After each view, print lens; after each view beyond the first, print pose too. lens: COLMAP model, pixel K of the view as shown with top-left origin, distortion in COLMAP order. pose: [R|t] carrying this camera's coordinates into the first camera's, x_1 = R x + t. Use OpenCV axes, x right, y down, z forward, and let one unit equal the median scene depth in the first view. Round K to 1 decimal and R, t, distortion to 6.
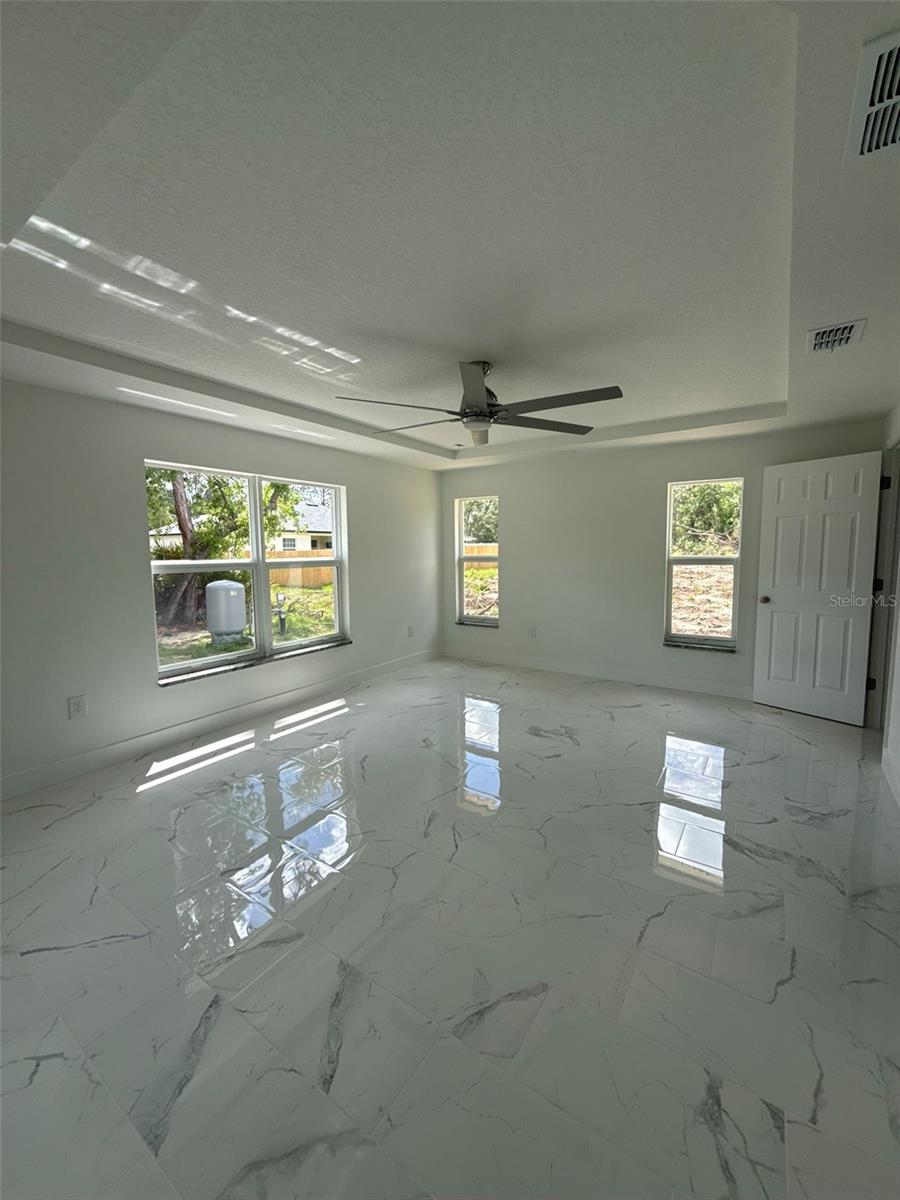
lens RADIAL K [[477.5, 0, 452.5], [0, 477.5, 593.7], [0, 0, 1]] dist [0.002432, 0.000013]
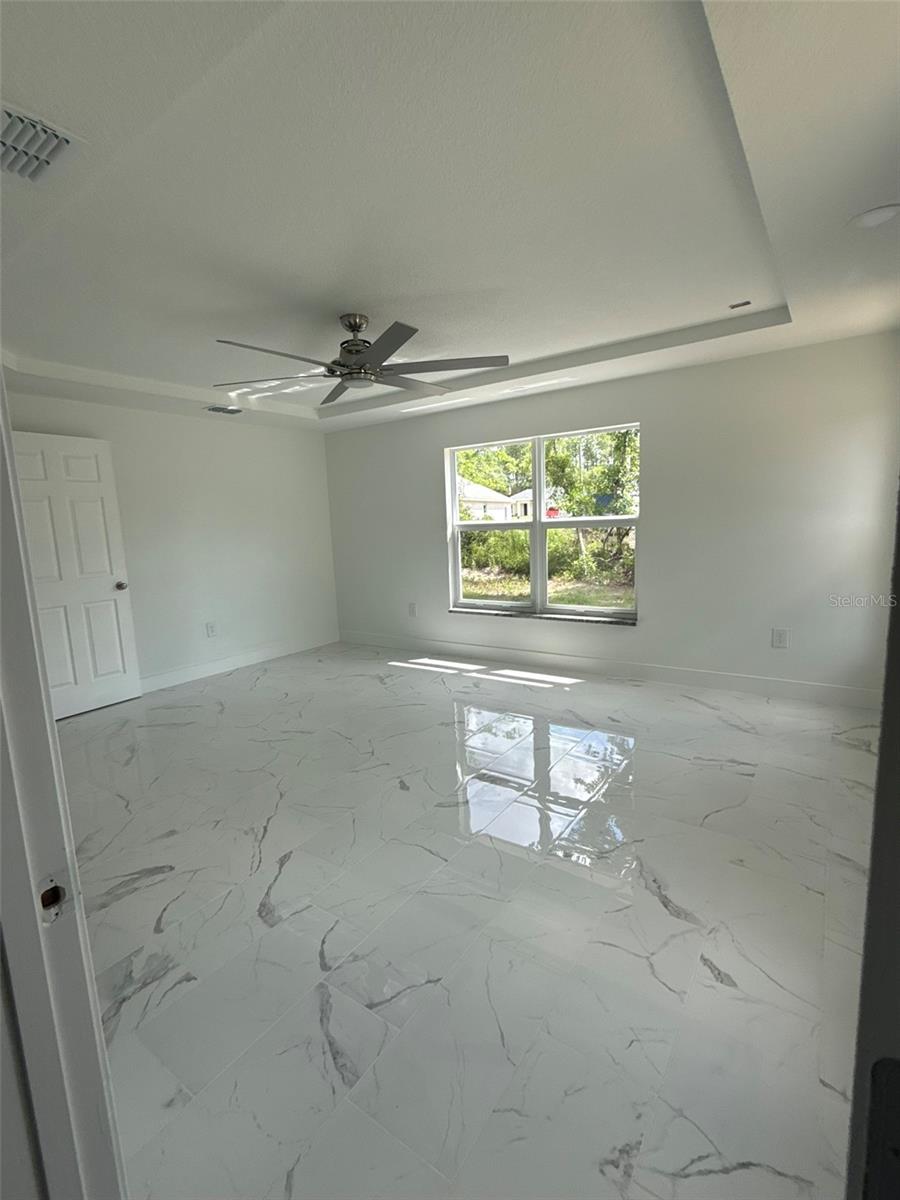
lens RADIAL K [[550.0, 0, 447.2], [0, 550.0, 604.9], [0, 0, 1]] dist [0.000134, -0.000019]
pose [[-0.017733, 0.162247, -0.986591, 0.918873], [-0.050104, 0.985362, 0.162945, -0.083061], [0.998587, 0.052322, -0.009344, 0.941568]]
